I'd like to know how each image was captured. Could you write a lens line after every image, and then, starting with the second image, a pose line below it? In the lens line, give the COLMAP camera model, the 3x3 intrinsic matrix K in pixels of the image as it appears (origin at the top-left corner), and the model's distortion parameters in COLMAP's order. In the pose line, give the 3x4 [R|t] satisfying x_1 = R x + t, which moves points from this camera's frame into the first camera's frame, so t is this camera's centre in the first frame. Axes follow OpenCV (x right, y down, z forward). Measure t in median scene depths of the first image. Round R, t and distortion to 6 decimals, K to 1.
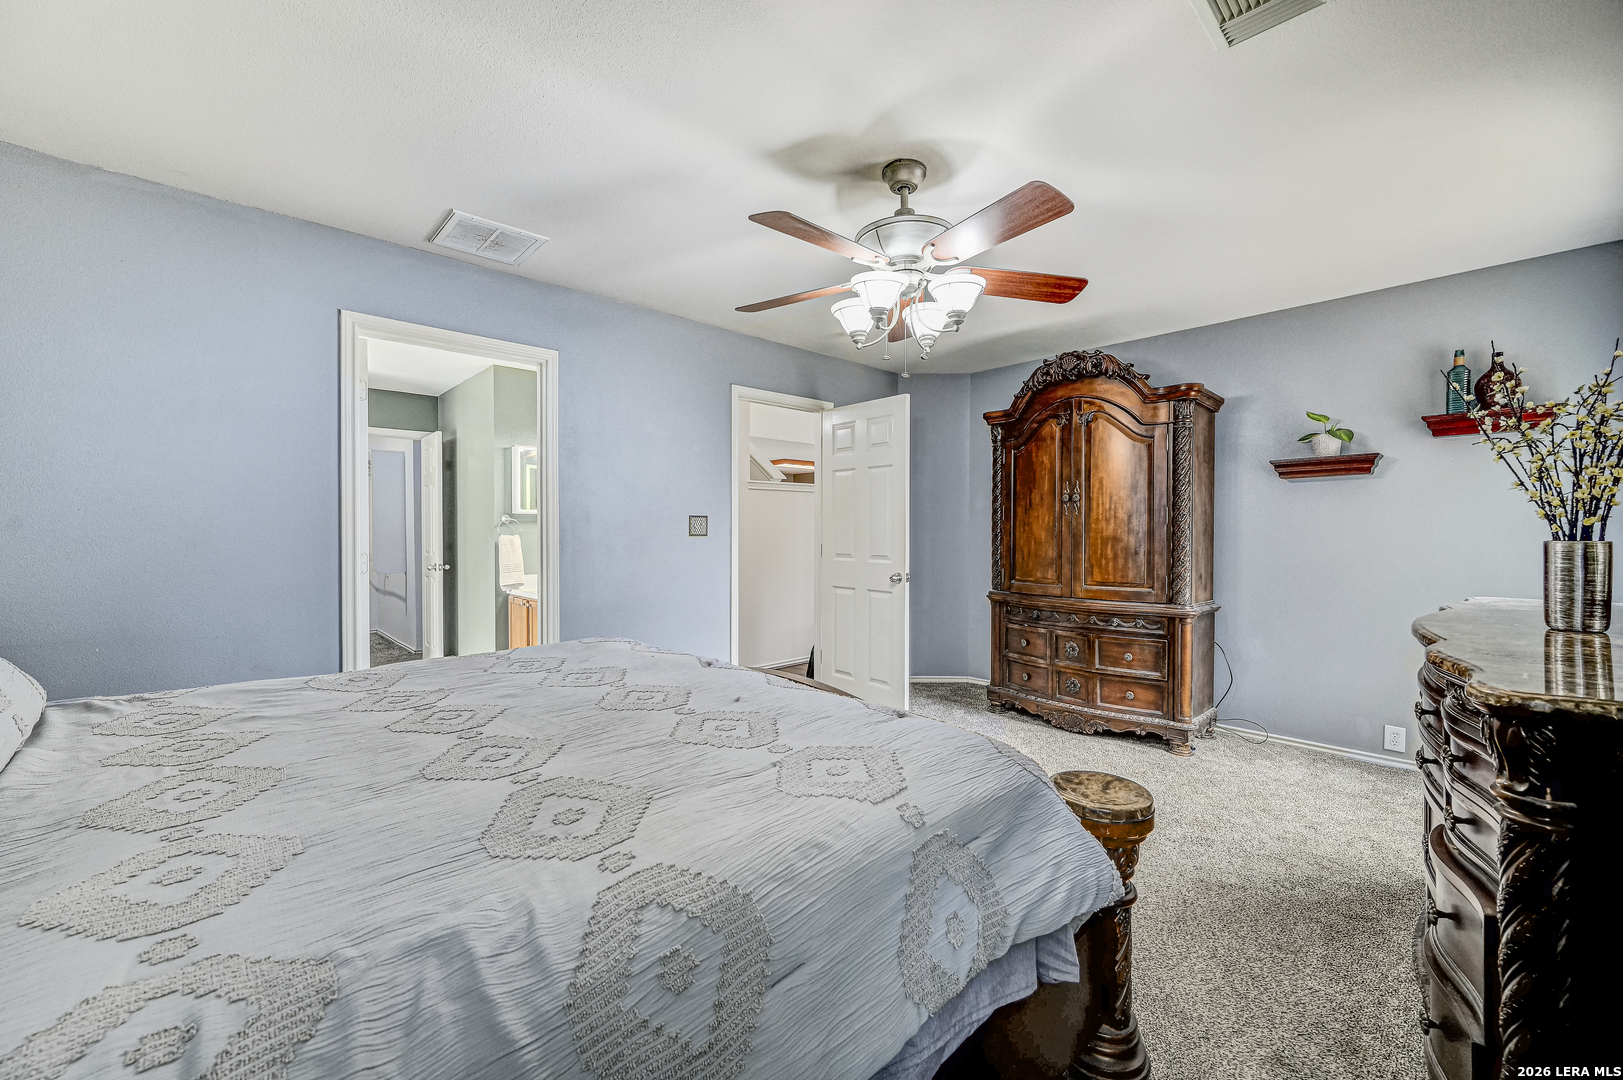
lens RADIAL K [[640.6, 0, 808.9], [0, 640.6, 541.6], [0, 0, 1]] dist [-0.004302, 0.000065]
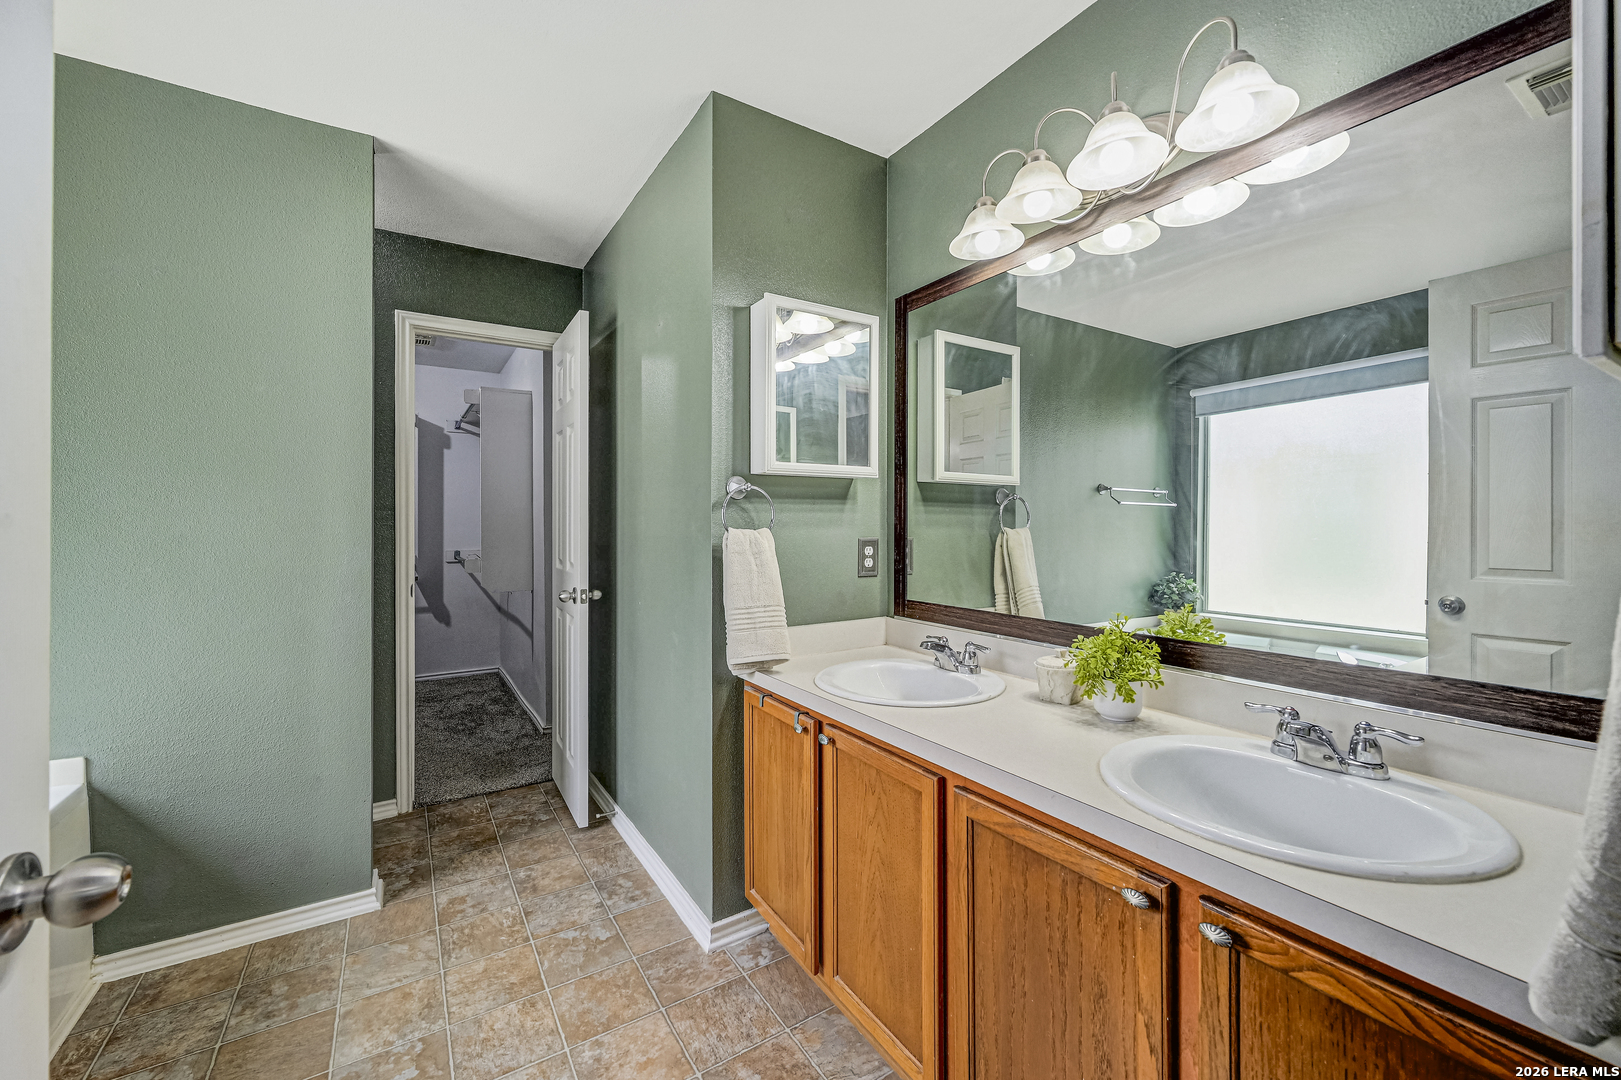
lens RADIAL K [[644.1, 0, 812.3], [0, 644.1, 530.4], [0, 0, 1]] dist [-0.004529, 0.000970]
pose [[0.982885, 0.002353, -0.184206, -0.323295], [-0.003090, 0.999988, -0.003711, -0.006828], [0.184195, 0.004217, 0.982881, 0.563589]]
